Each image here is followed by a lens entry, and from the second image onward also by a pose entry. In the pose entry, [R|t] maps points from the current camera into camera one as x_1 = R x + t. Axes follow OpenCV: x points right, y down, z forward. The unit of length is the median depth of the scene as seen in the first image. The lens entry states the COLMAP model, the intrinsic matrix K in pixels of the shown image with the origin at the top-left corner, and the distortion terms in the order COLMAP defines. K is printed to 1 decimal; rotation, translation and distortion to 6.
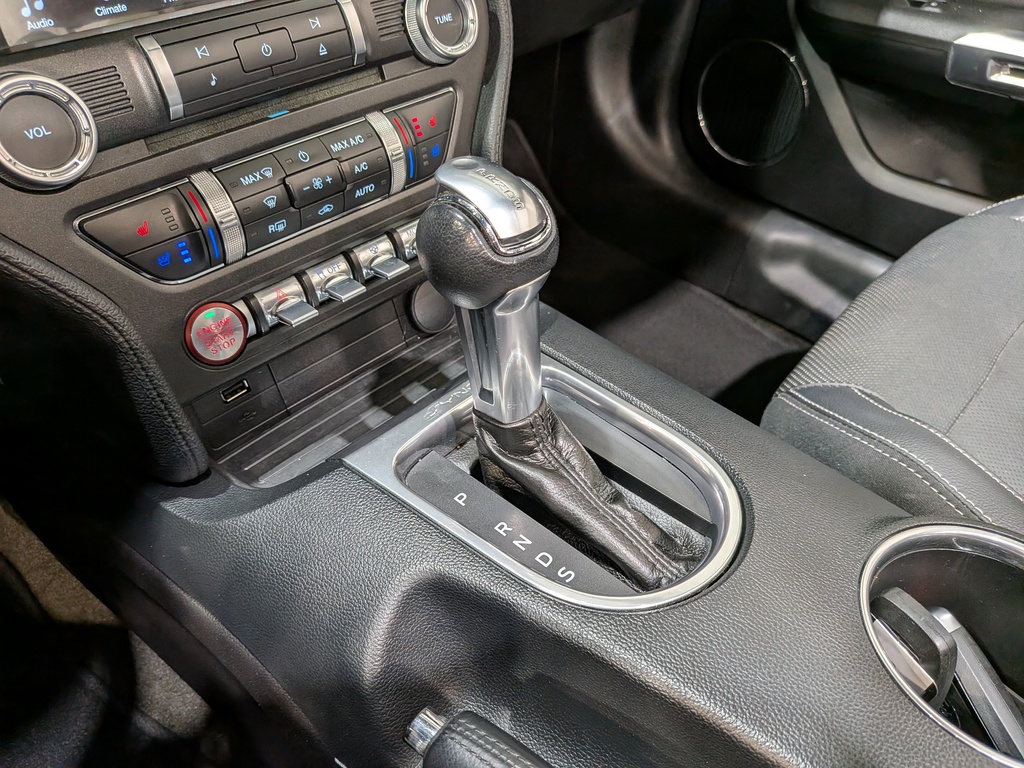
lens RADIAL K [[758.8, 0, 514.3], [0, 758.8, 398.1], [0, 0, 1]] dist [0.059184, -0.114539]
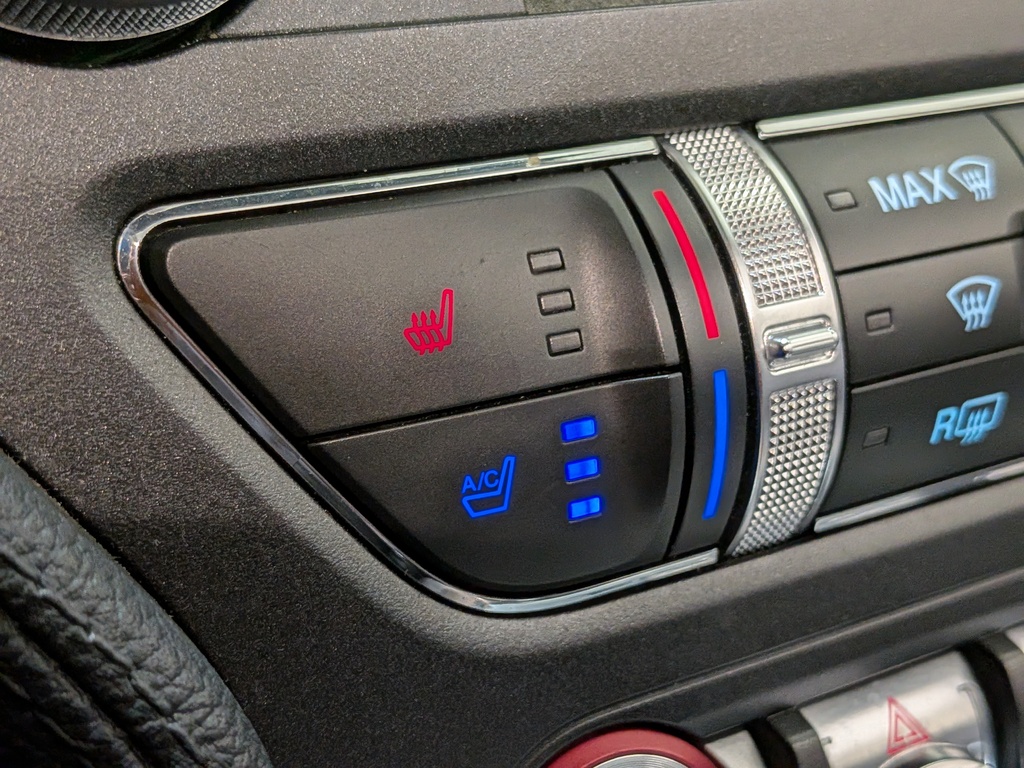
lens RADIAL K [[1470.1, 0, 510.0], [0, 1470.1, 458.8], [0, 0, 1]] dist [0.104904, 0.000000]
pose [[0.958474, 0.106346, -0.264609, -0.324151], [-0.179709, 0.945691, -0.270874, -0.078210], [0.221432, 0.307178, 0.925532, 0.592053]]
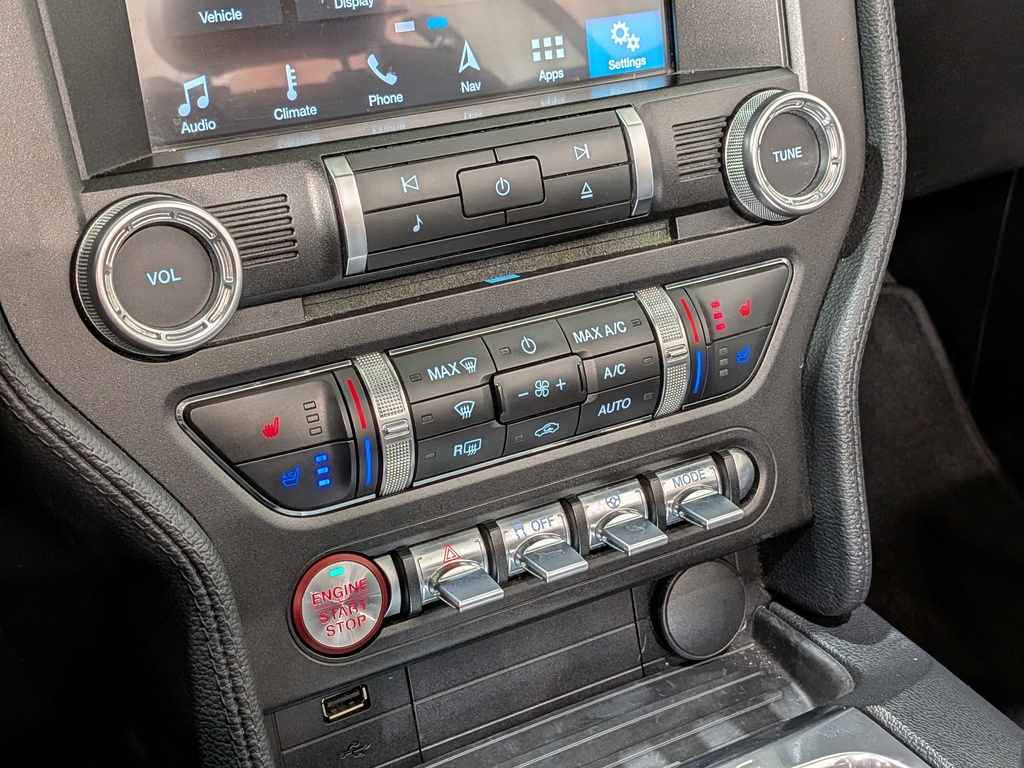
lens RADIAL K [[1470.1, 0, 508.5], [0, 1470.1, 398.5], [0, 0, 1]] dist [0.104904, 0.000000]
pose [[0.958344, 0.120267, -0.259062, 0.027543], [-0.182072, 0.956083, -0.229684, 0.006018], [0.220061, 0.267284, 0.938154, -0.127596]]
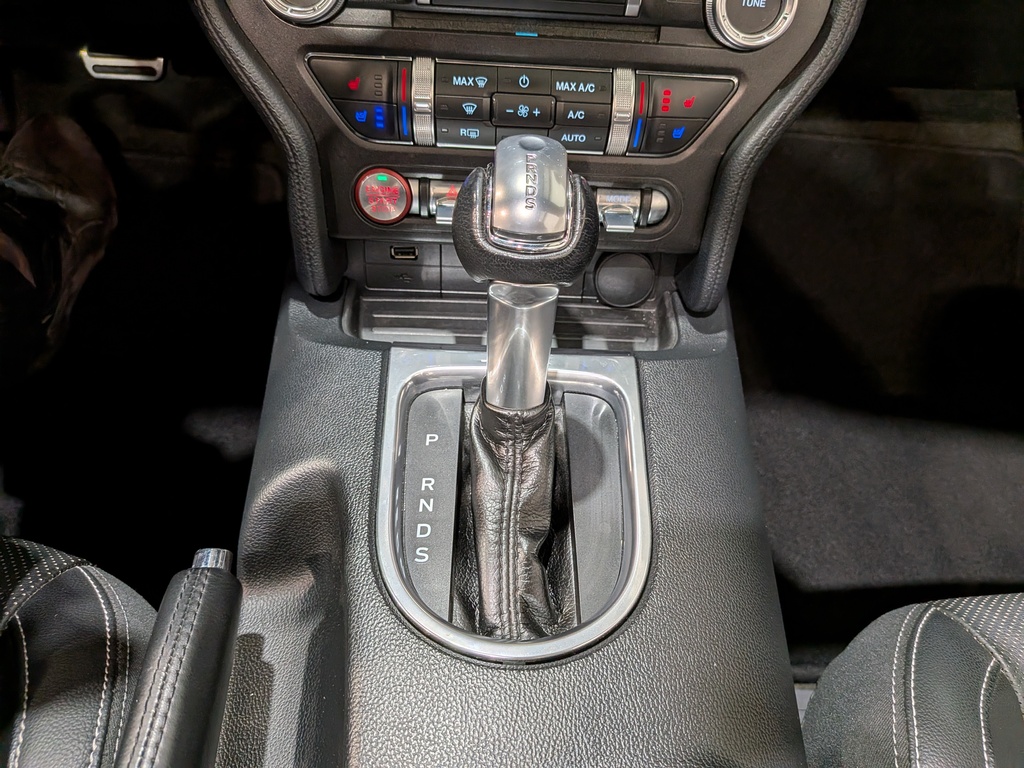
lens RADIAL K [[758.8, 0, 527.4], [0, 758.8, 384.8], [0, 0, 1]] dist [0.059184, -0.114539]
pose [[0.690296, 0.555989, -0.462998, 0.433794], [-0.518510, 0.826450, 0.219379, -0.211121], [0.504617, 0.088633, 0.858782, 0.163478]]
